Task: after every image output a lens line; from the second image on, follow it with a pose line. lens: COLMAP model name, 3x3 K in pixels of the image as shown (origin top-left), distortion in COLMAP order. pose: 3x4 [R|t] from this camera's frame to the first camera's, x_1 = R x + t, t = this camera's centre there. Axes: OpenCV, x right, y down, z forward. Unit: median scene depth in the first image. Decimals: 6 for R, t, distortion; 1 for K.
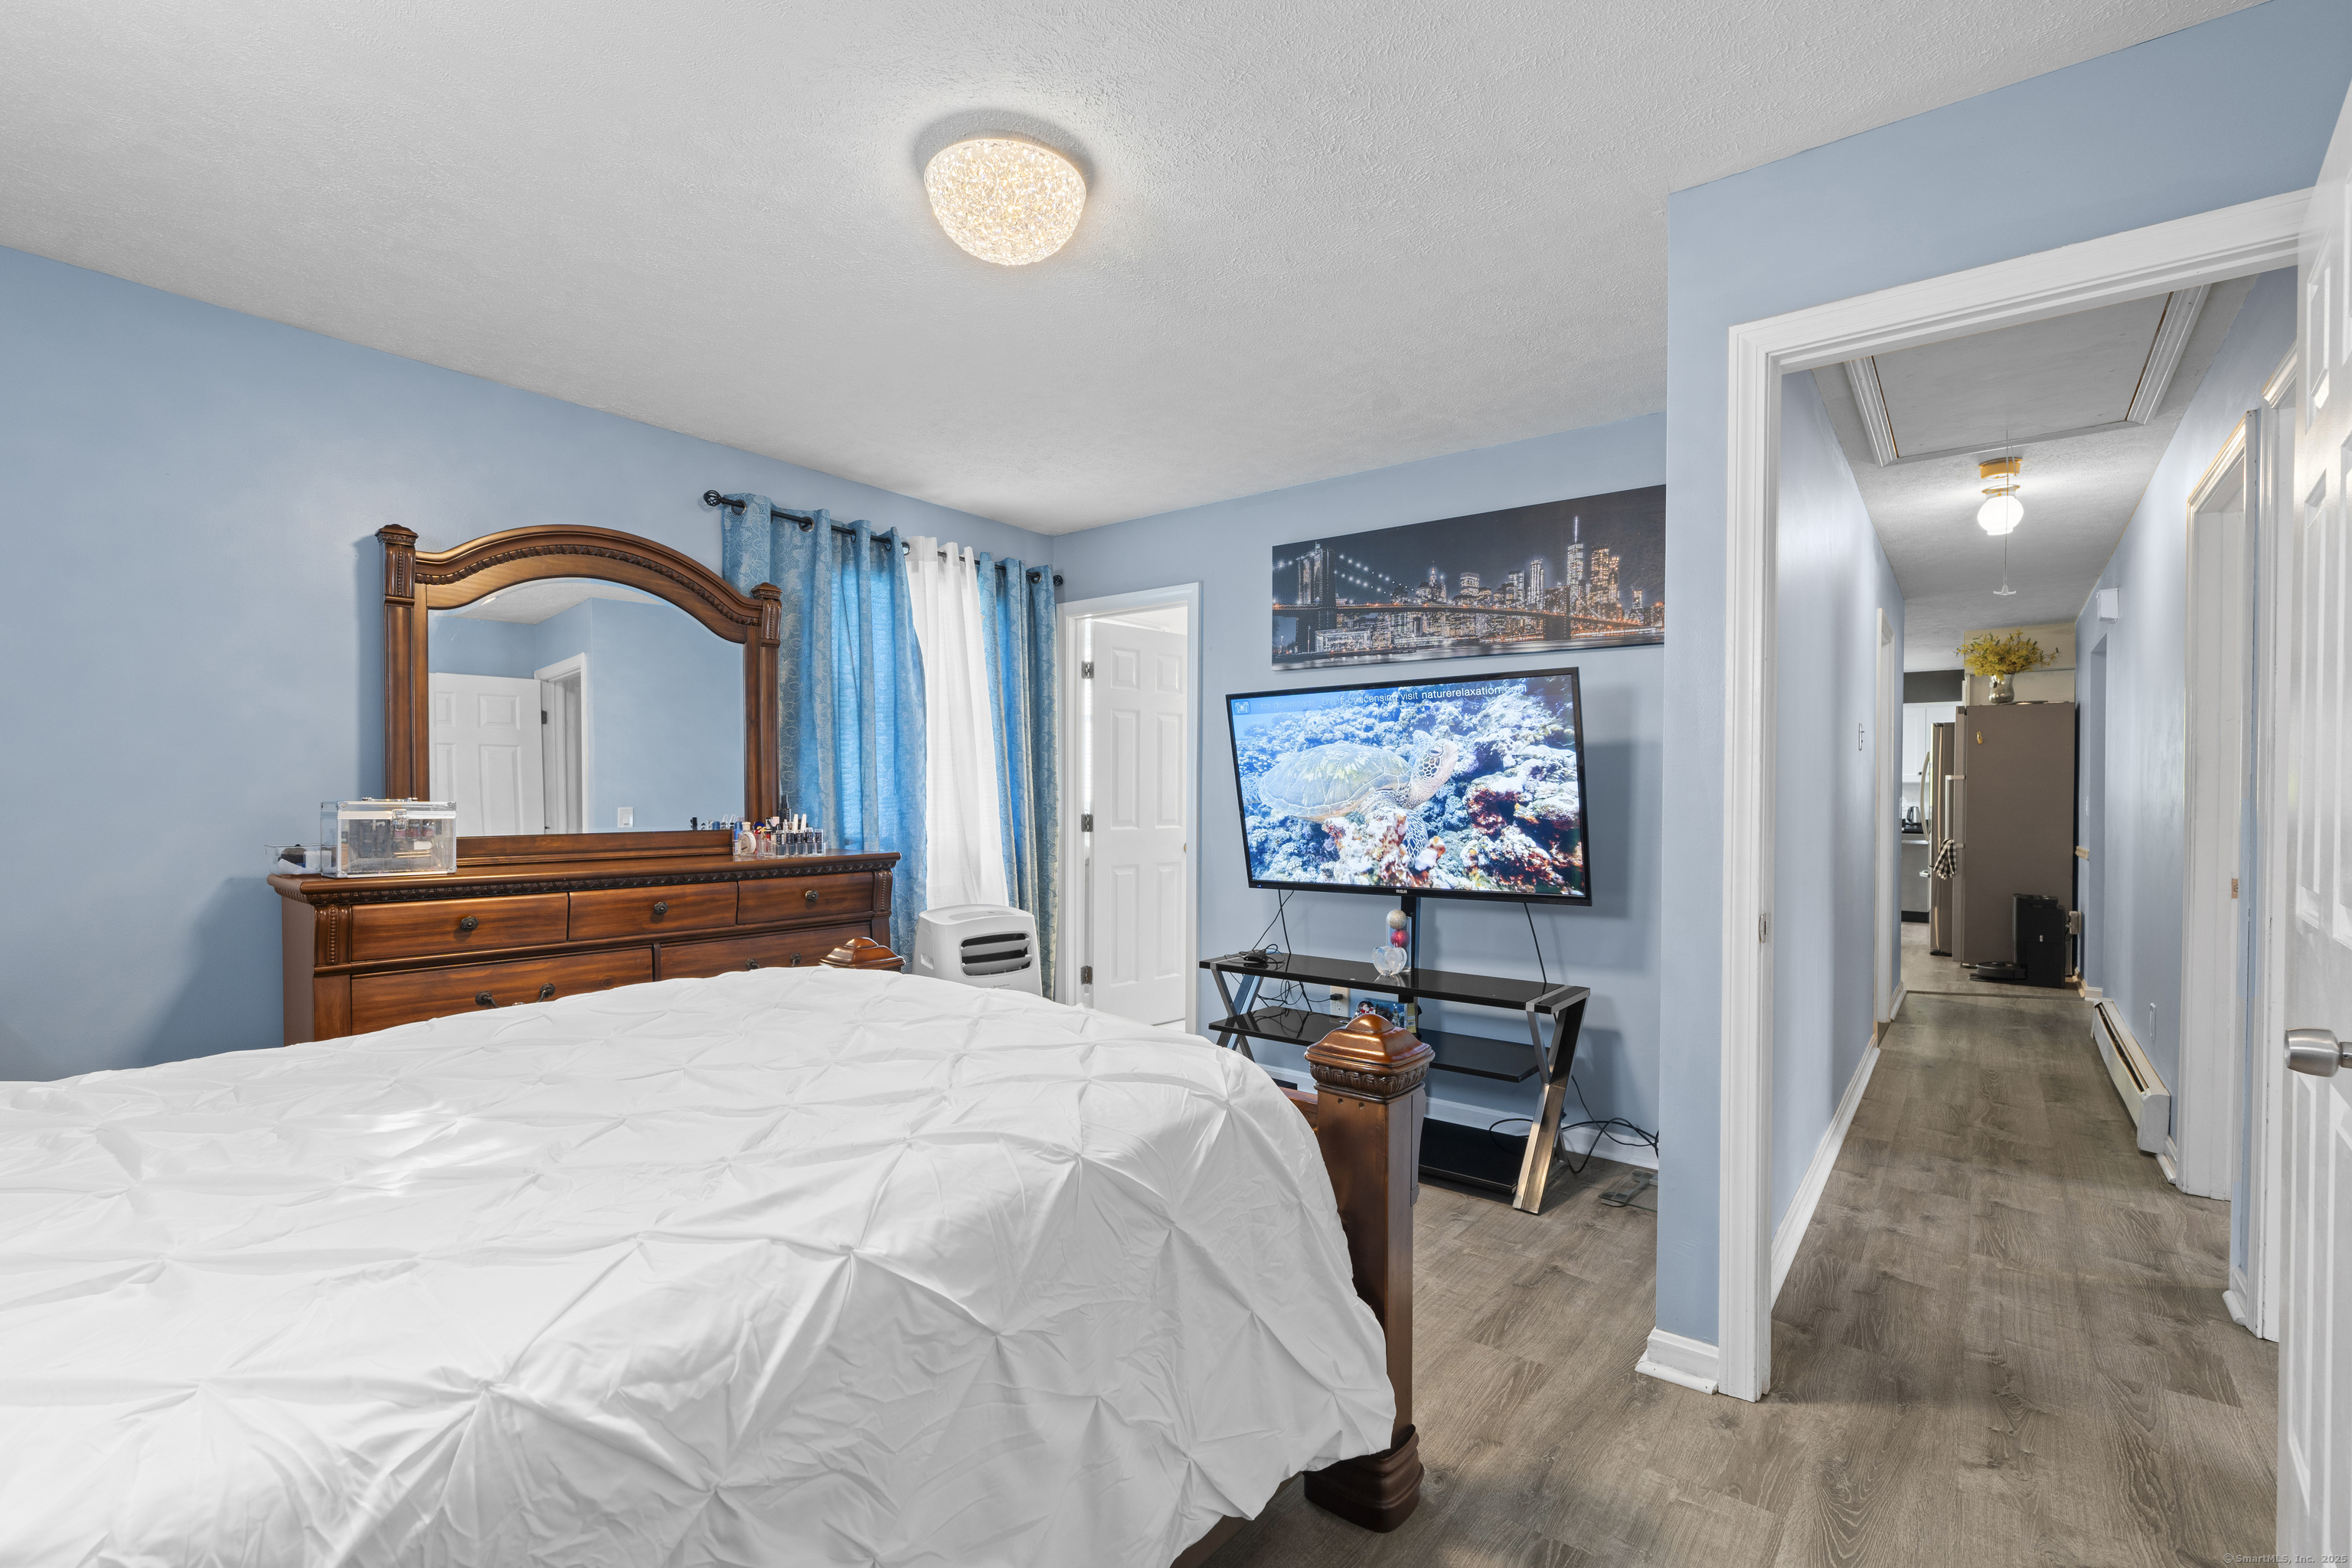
lens RADIAL K [[1048.8, 0, 1186.4], [0, 1048.8, 785.2], [0, 0, 1]] dist [-0.001315, -0.000007]
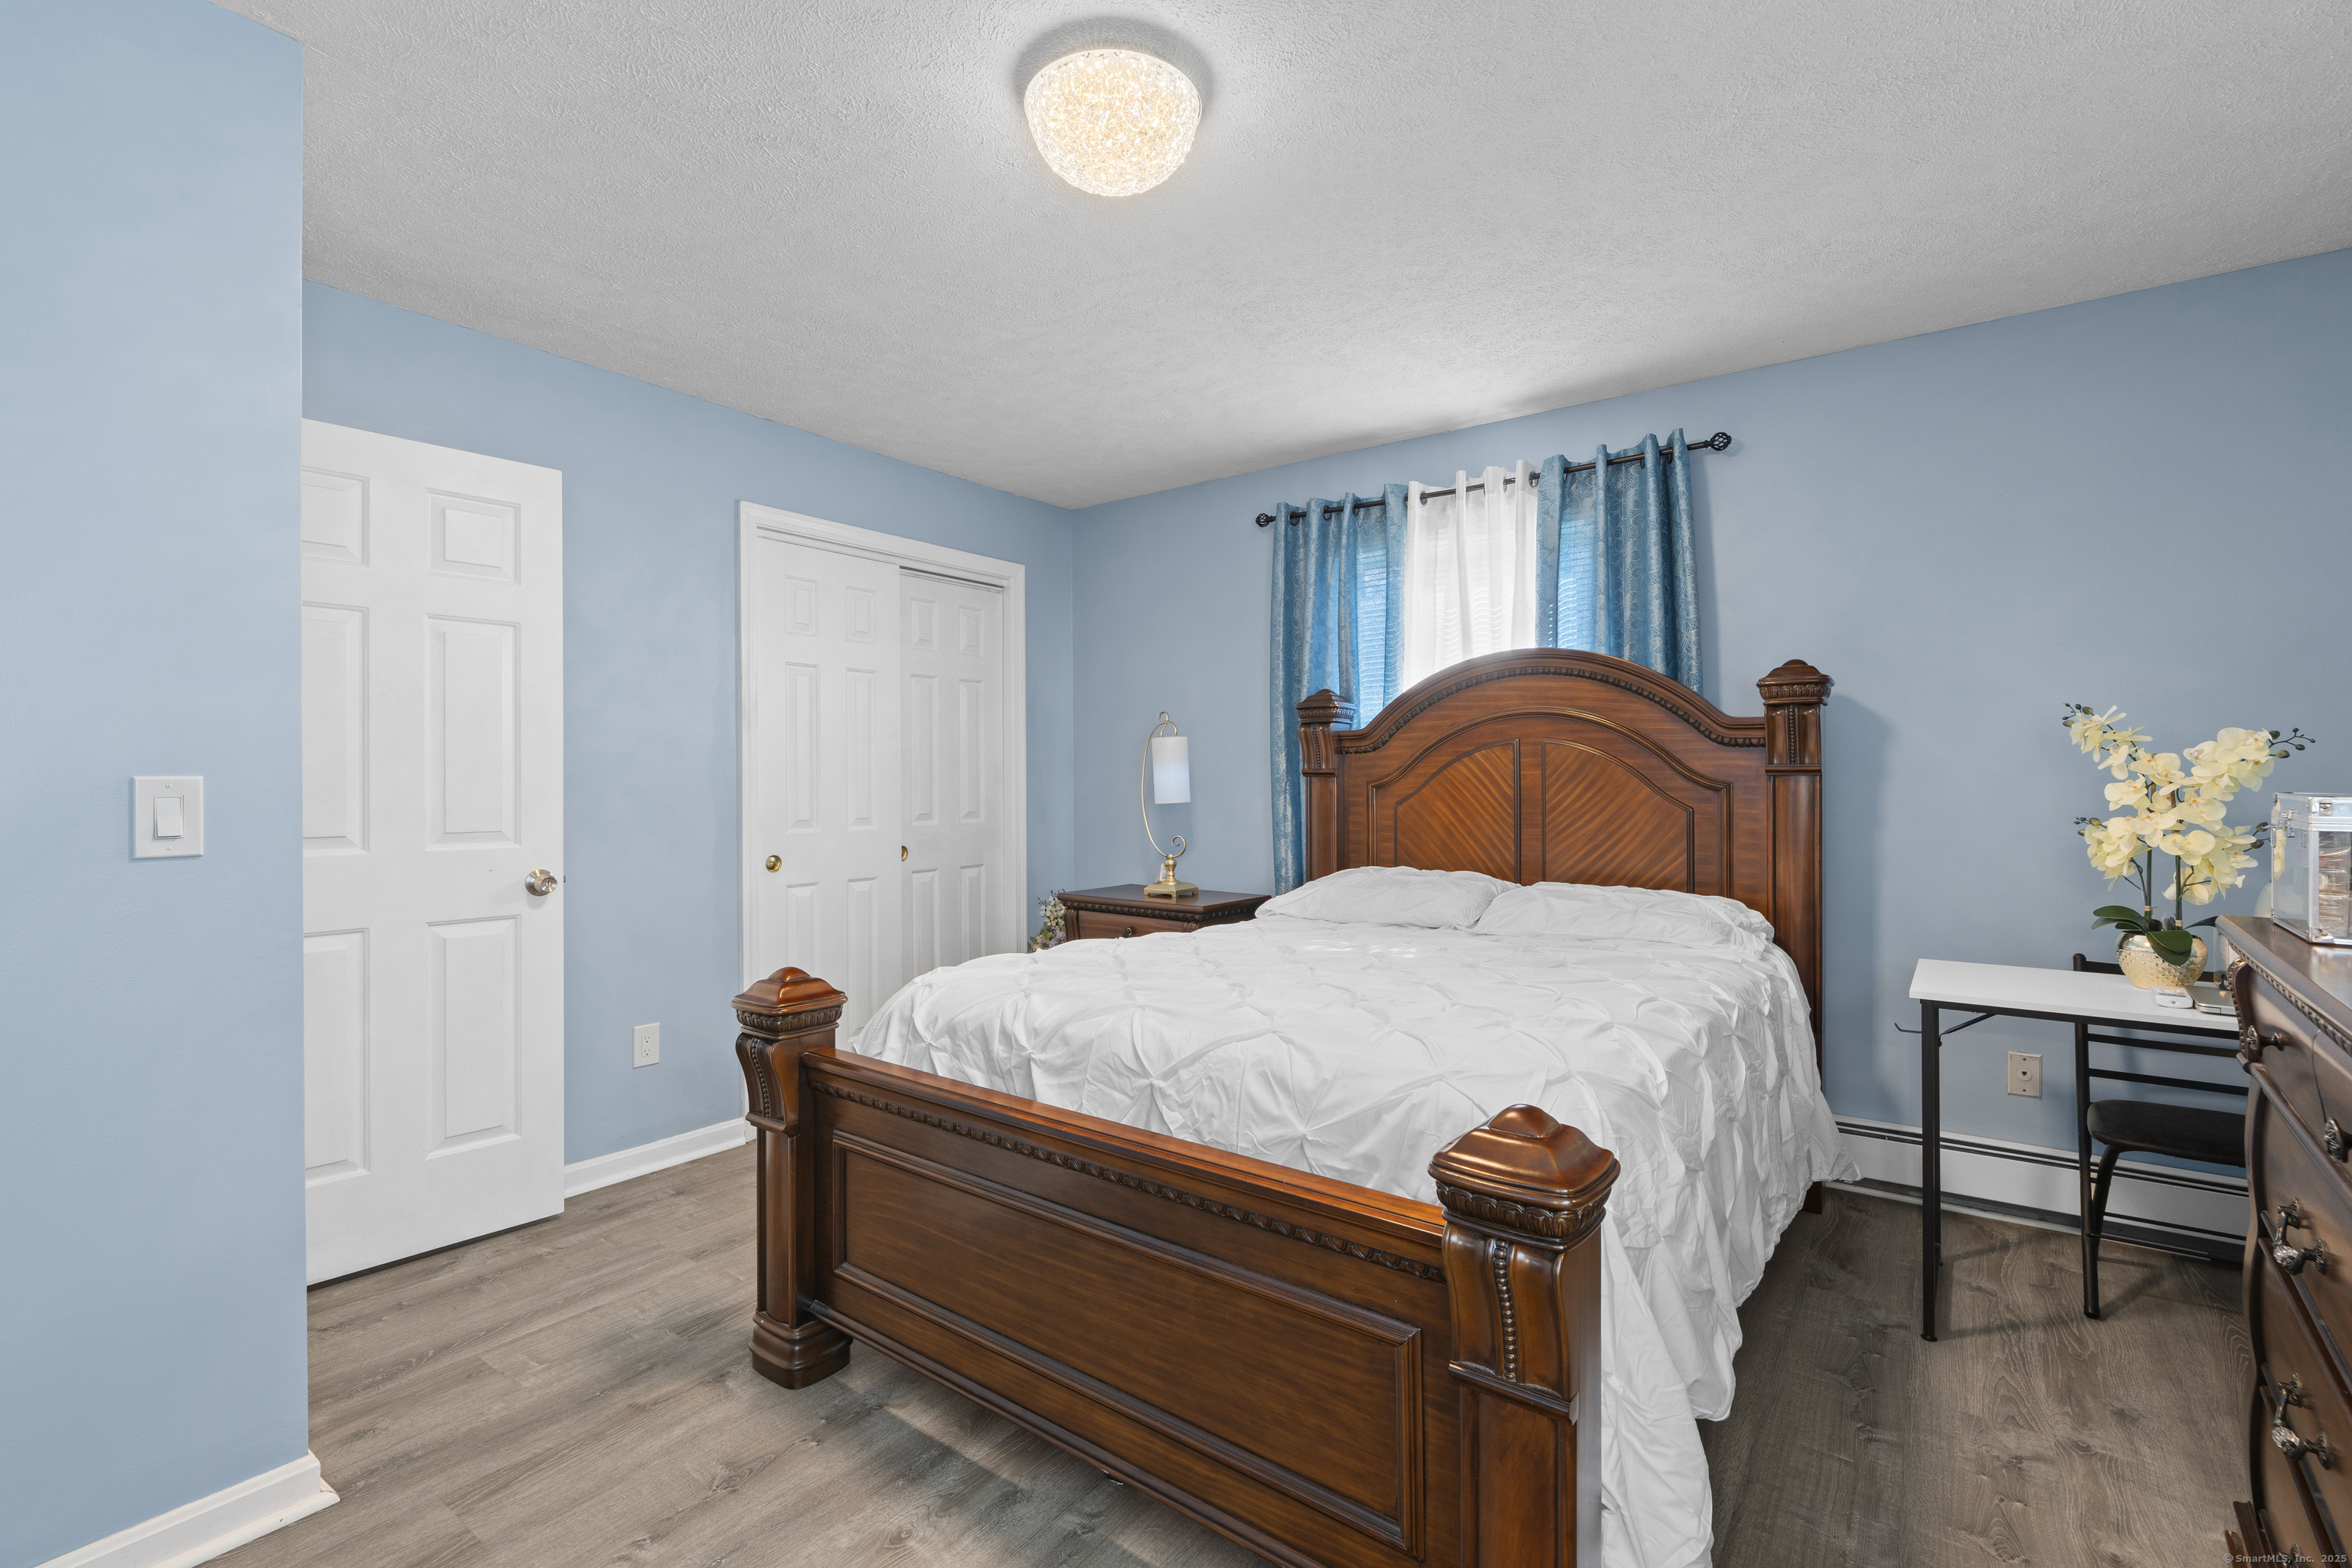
lens RADIAL K [[1048.8, 0, 1186.4], [0, 1048.8, 785.2], [0, 0, 1]] dist [-0.001315, -0.000007]
pose [[-0.999678, 0.004007, -0.025046, -0.155725], [0.004056, 0.999990, -0.001938, 0.008138], [0.025038, -0.002039, -0.999684, 1.376313]]
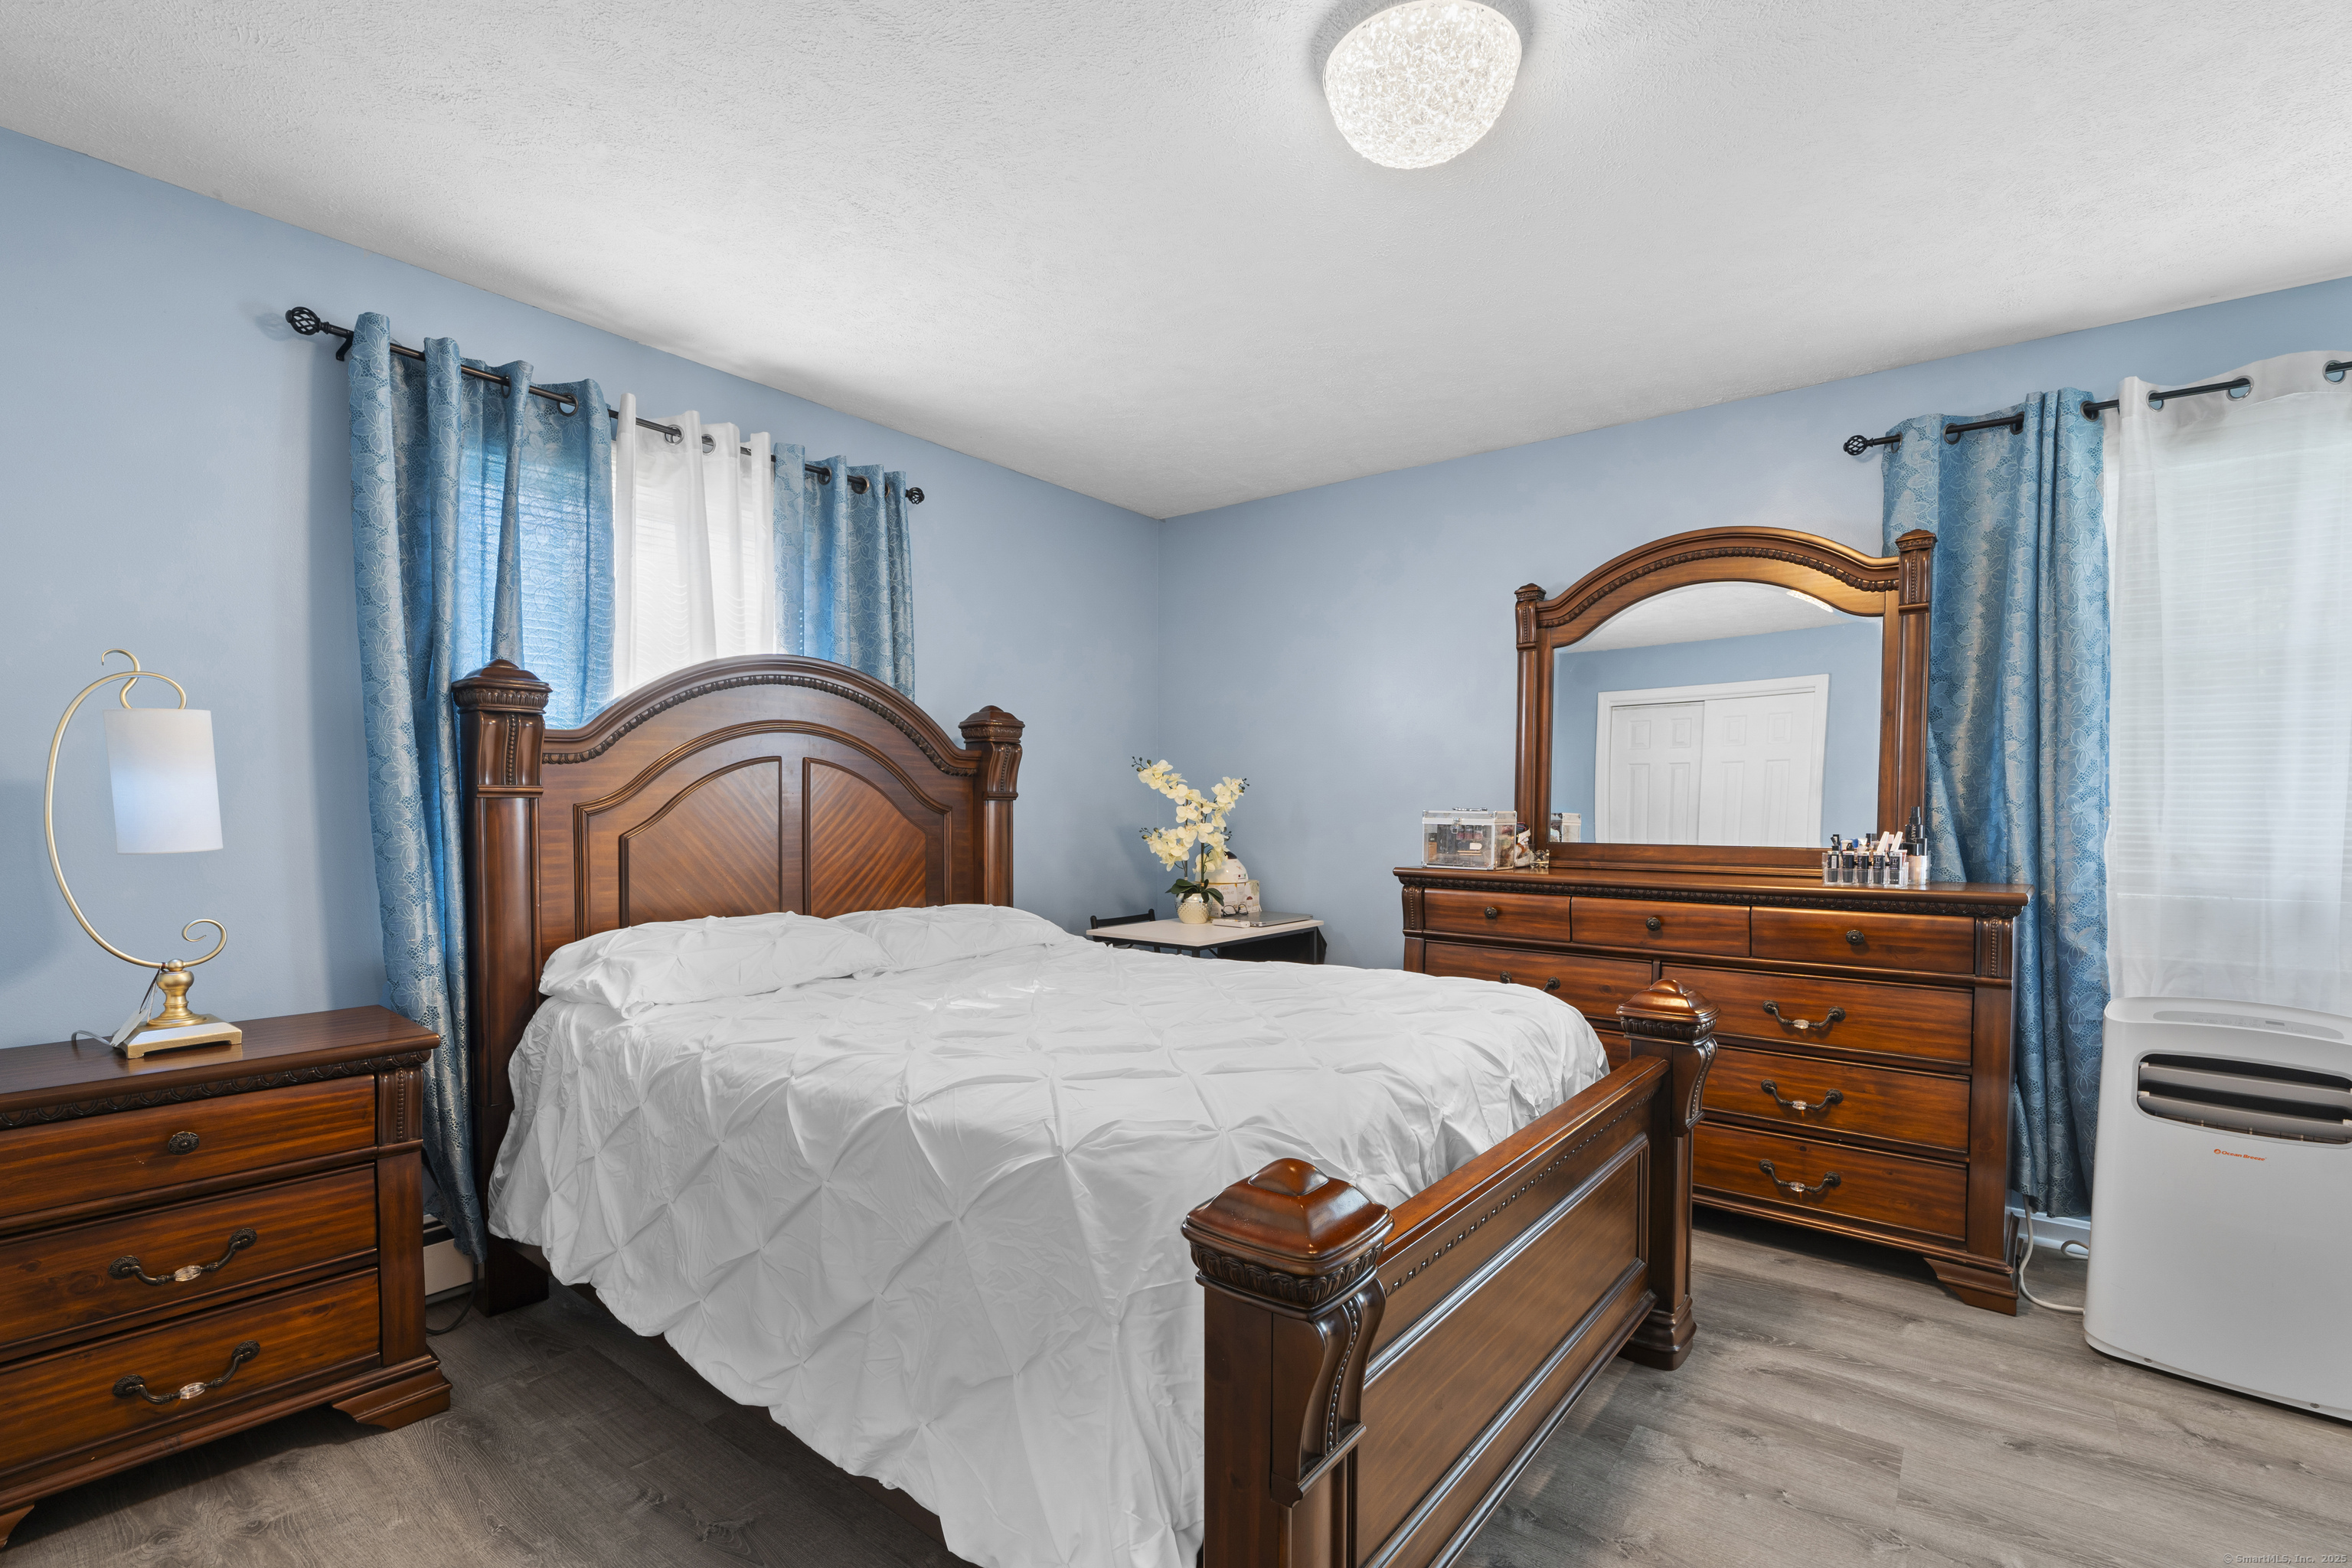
lens RADIAL K [[1089.1, 0, 1190.5], [0, 1089.1, 844.5], [0, 0, 1]] dist [-0.002612, -0.000217]
pose [[-0.000539, 0.036647, -0.999328, 0.518854], [0.007339, 0.999301, 0.036642, 0.004863], [0.999973, -0.007315, -0.000807, 0.601490]]
